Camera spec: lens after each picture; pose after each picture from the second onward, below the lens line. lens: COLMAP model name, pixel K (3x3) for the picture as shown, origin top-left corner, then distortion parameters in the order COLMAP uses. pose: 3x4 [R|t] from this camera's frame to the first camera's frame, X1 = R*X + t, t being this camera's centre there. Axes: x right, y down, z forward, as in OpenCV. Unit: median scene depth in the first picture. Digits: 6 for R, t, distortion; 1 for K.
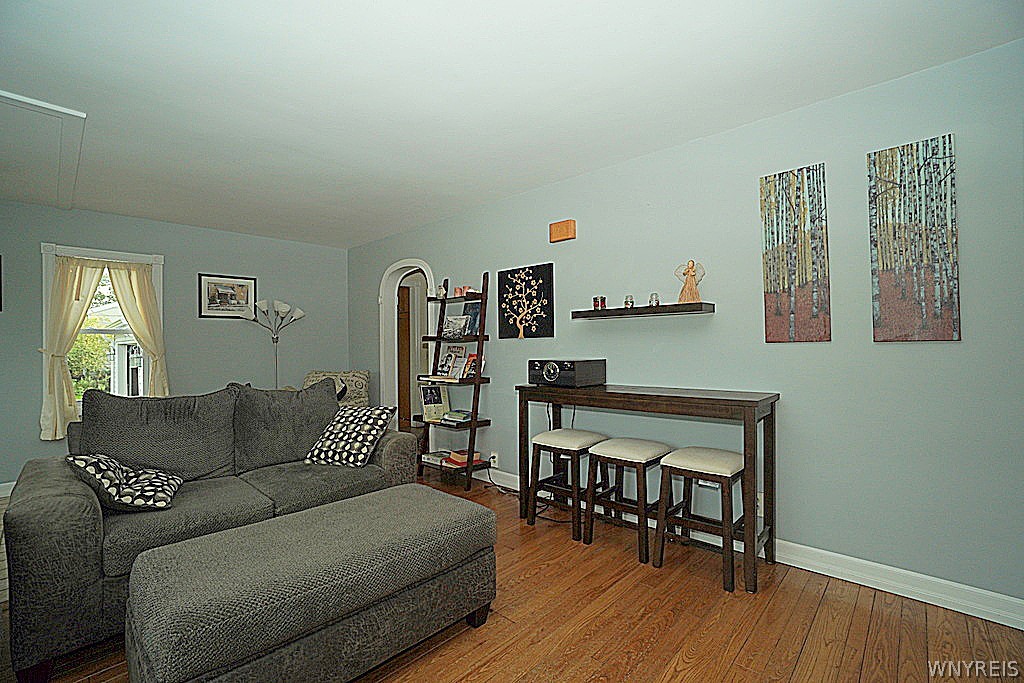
lens RADIAL K [[438.7, 0, 512.0], [0, 438.7, 343.9], [0, 0, 1]] dist [0.000211, -0.000011]
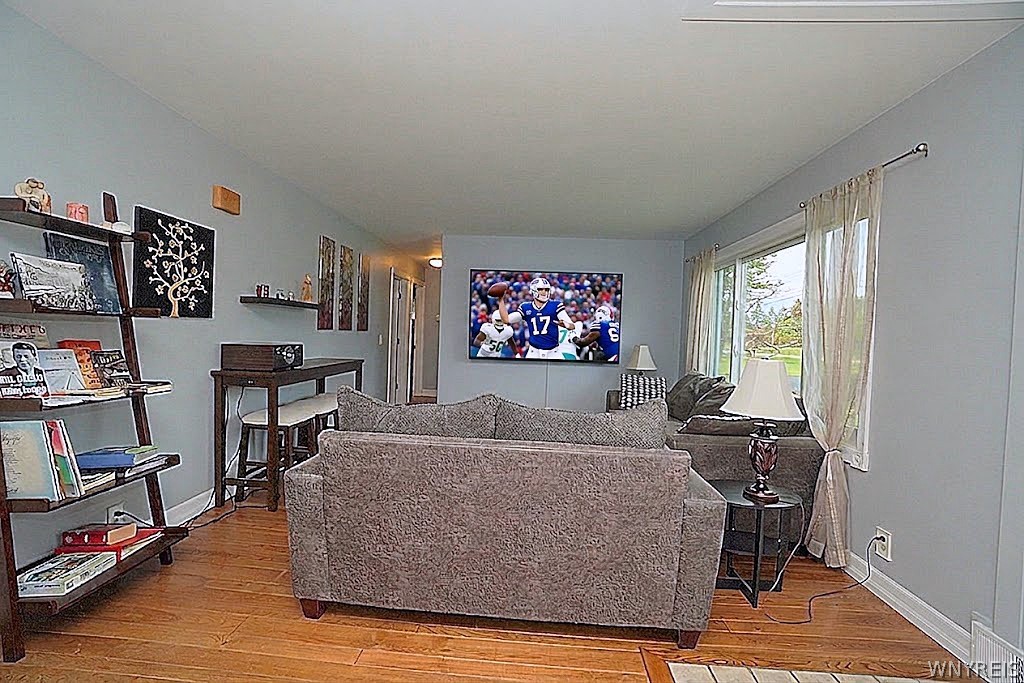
lens RADIAL K [[438.7, 0, 511.9], [0, 438.7, 341.7], [0, 0, 1]] dist [0.000211, -0.000011]
pose [[-0.640284, -0.031266, 0.767502, -0.893244], [-0.037131, 0.999263, 0.009731, 0.000216], [-0.767240, -0.022267, -0.640973, 1.046676]]
